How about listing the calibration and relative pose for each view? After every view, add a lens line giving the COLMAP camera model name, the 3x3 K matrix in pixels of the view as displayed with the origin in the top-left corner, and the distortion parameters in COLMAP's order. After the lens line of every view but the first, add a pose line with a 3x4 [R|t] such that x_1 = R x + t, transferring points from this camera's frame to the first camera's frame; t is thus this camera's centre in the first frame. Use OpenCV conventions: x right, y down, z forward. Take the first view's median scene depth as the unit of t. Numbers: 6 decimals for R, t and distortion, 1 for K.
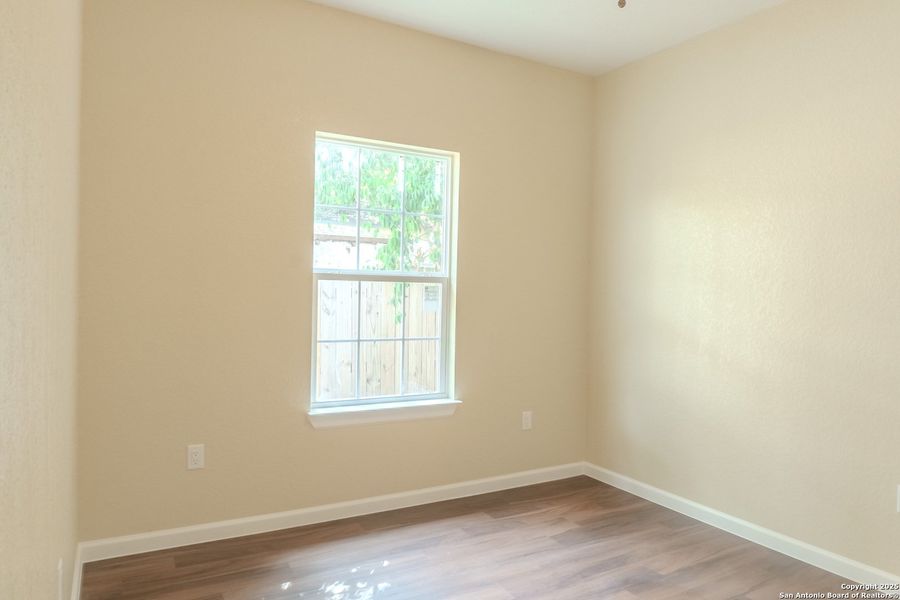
lens RADIAL K [[585.6, 0, 445.1], [0, 585.6, 319.0], [0, 0, 1]] dist [-0.023909, -0.003100]
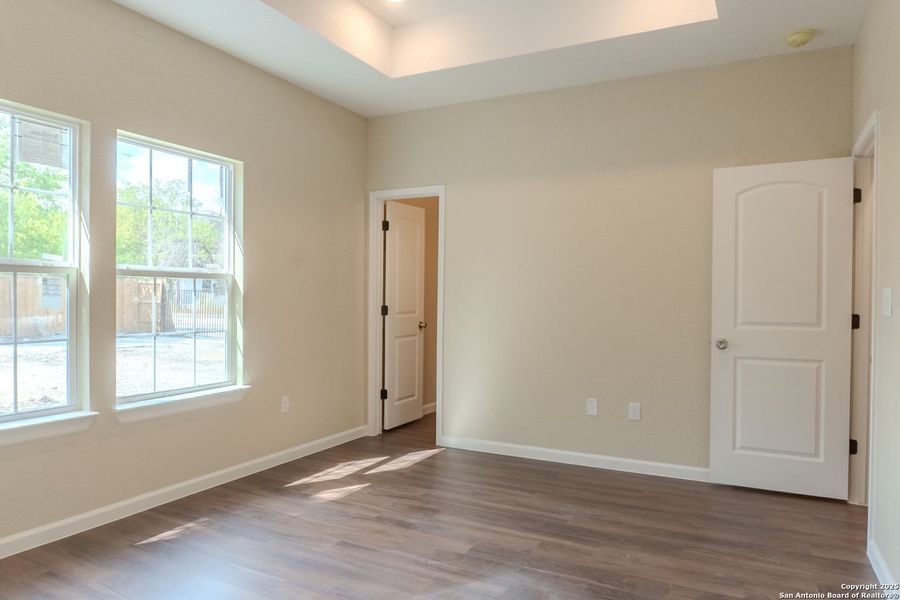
lens RADIAL K [[611.1, 0, 451.8], [0, 611.1, 305.1], [0, 0, 1]] dist [-0.017413, -0.004347]
pose [[0.823471, -0.021679, 0.566944, -0.953531], [0.028078, 0.999602, -0.002559, 0.003580], [-0.566663, 0.018026, 0.823753, -0.520507]]
